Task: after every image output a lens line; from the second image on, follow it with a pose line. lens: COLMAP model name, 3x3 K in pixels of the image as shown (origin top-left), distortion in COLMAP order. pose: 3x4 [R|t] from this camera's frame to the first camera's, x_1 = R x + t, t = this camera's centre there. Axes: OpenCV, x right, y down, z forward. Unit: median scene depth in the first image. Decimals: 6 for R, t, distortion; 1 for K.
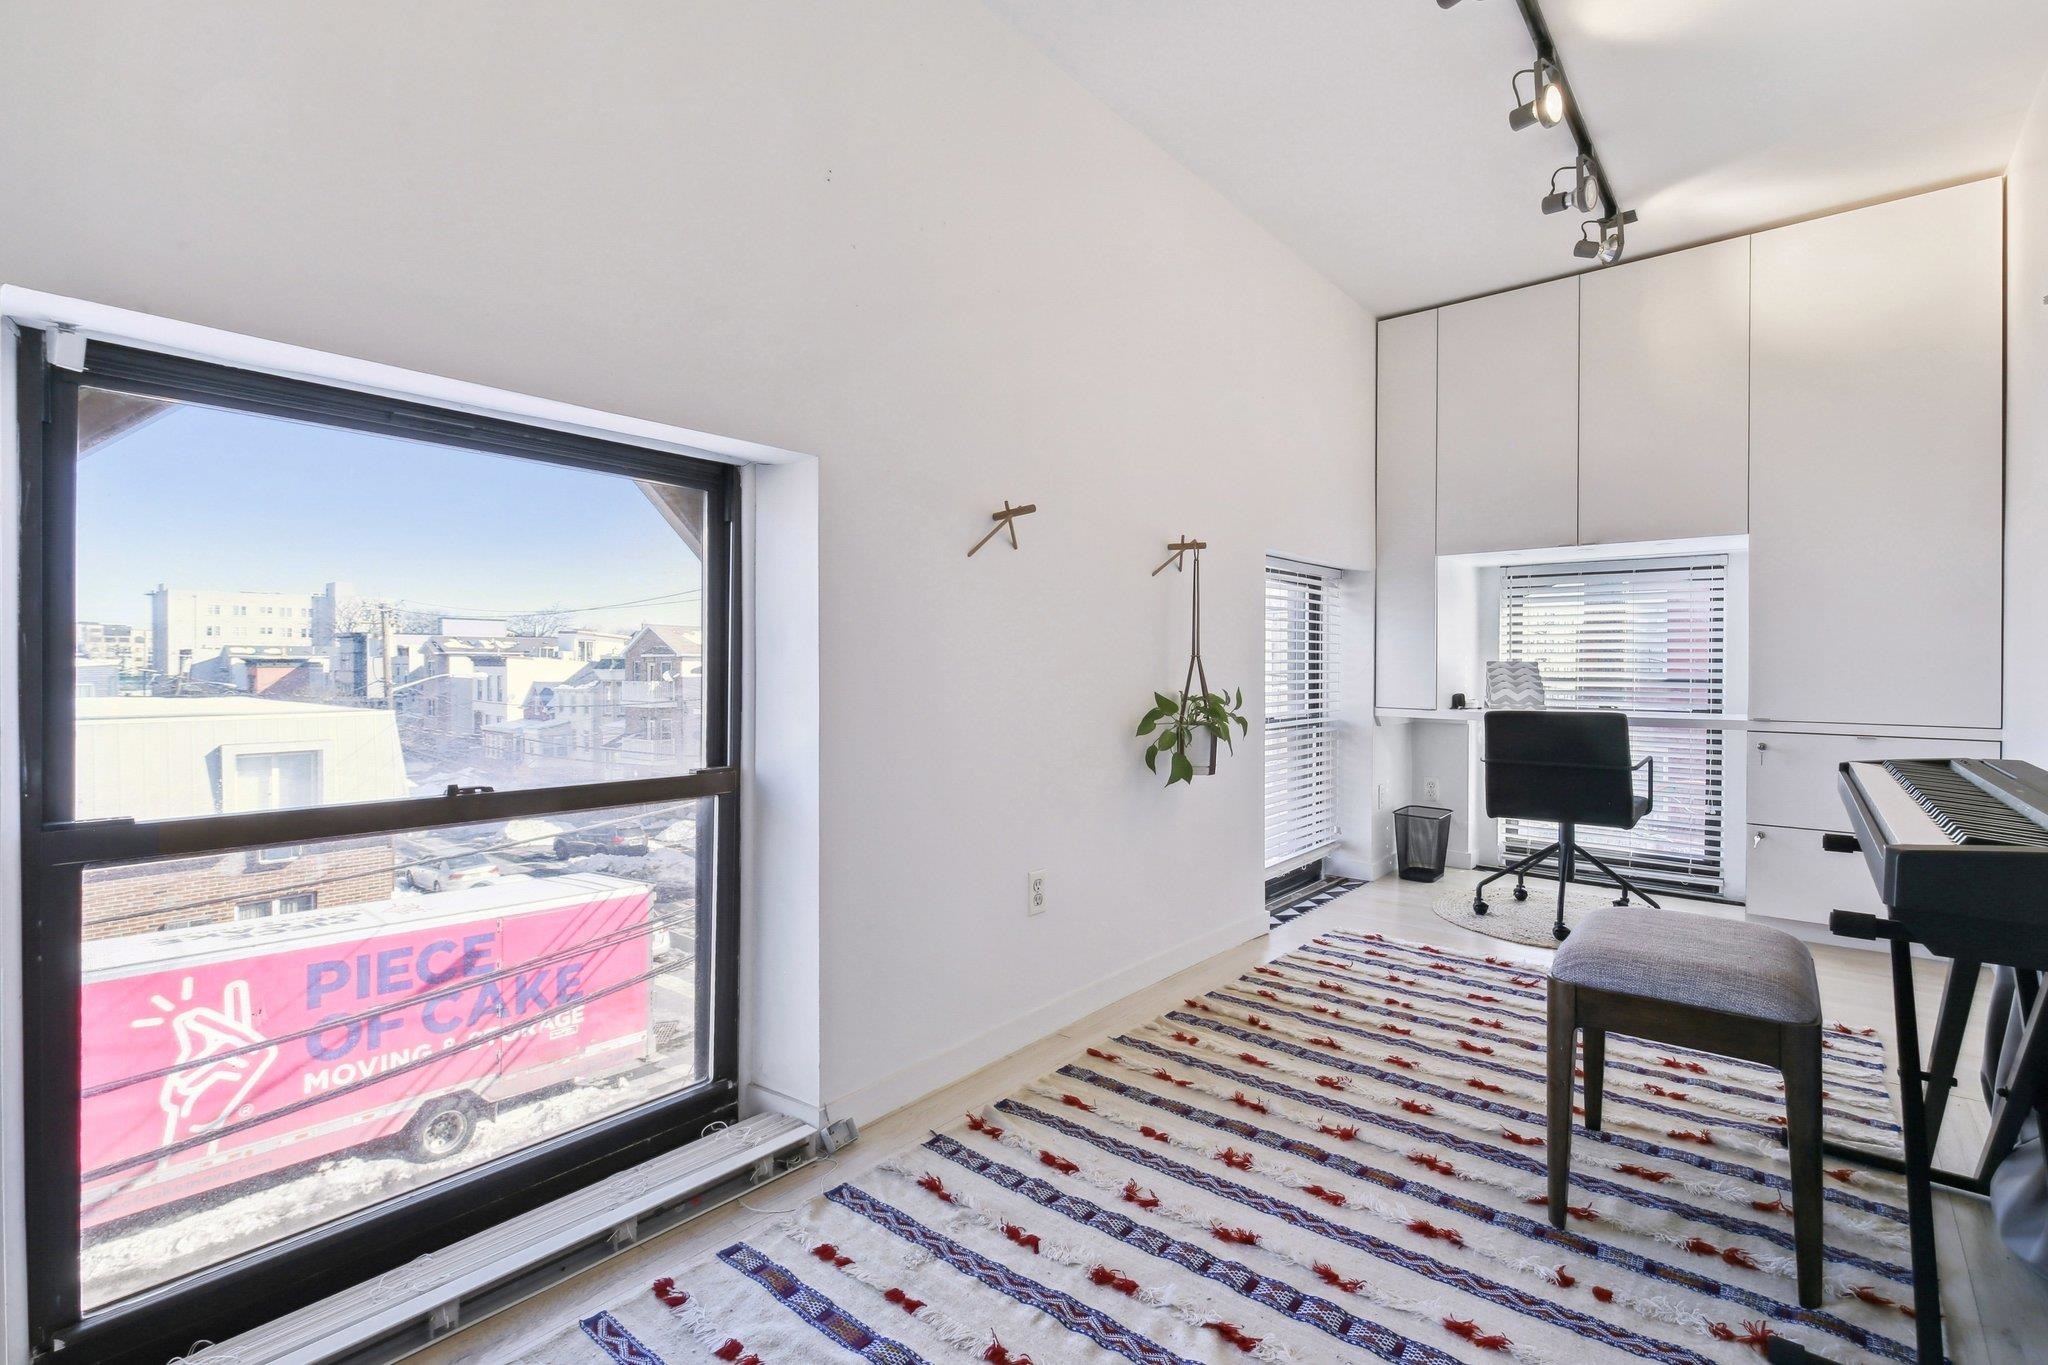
lens RADIAL K [[936.5, 0, 1030.2], [0, 936.5, 682.1], [0, 0, 1]] dist [0.014830, -0.007904]
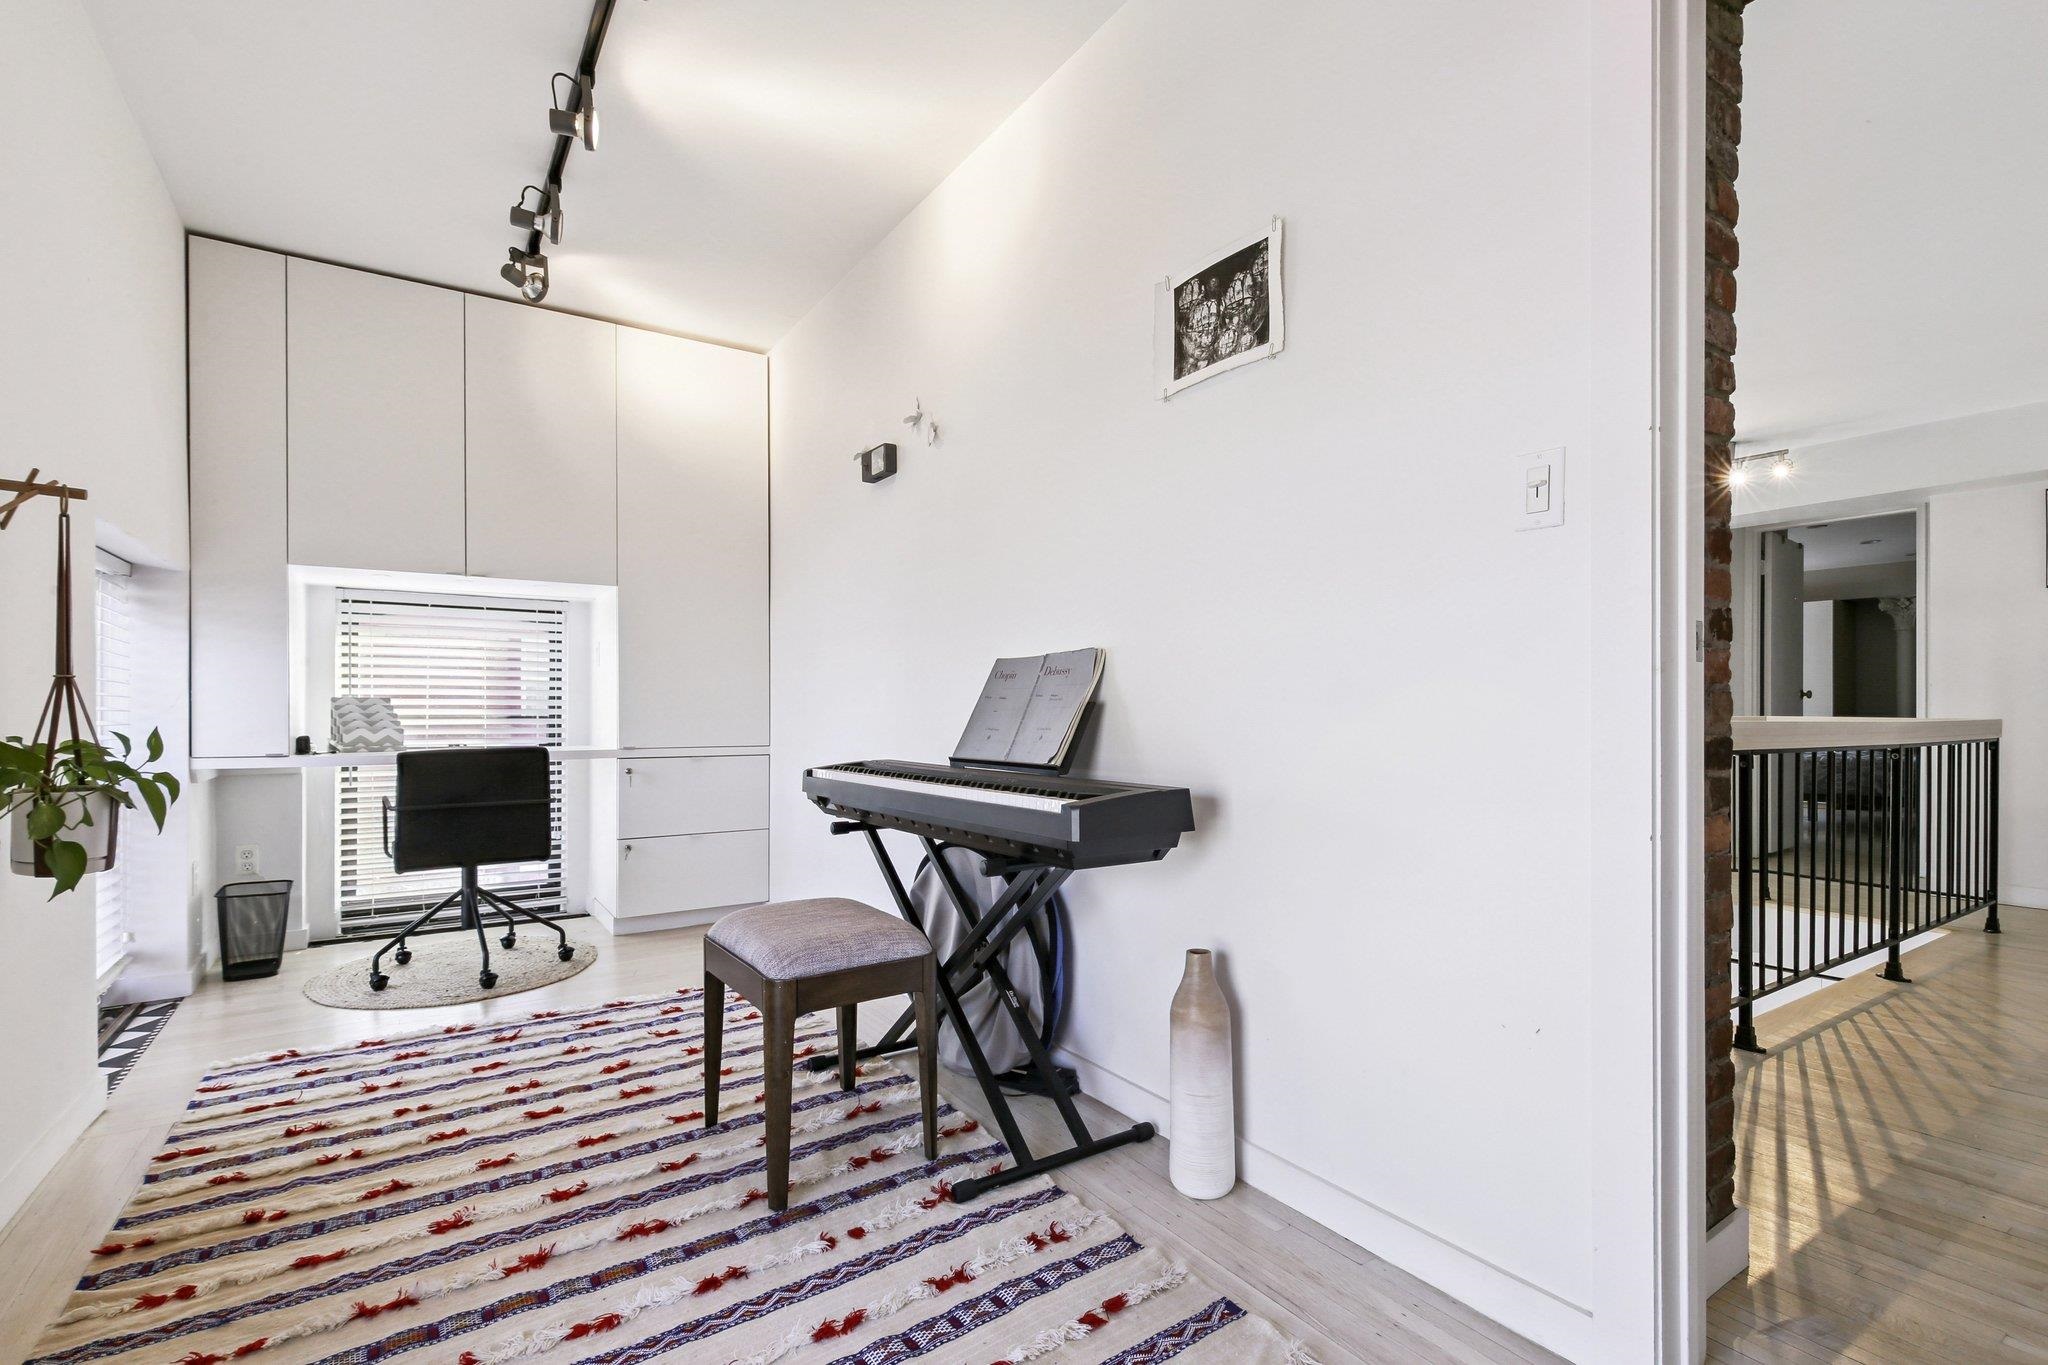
lens RADIAL K [[936.5, 0, 1023.2], [0, 936.5, 715.4], [0, 0, 1]] dist [0.014830, -0.007904]
pose [[0.285718, -0.008545, 0.958276, -0.238149], [0.021952, 0.999756, 0.002370, 0.009957], [-0.958062, 0.020359, 0.285836, 0.254955]]
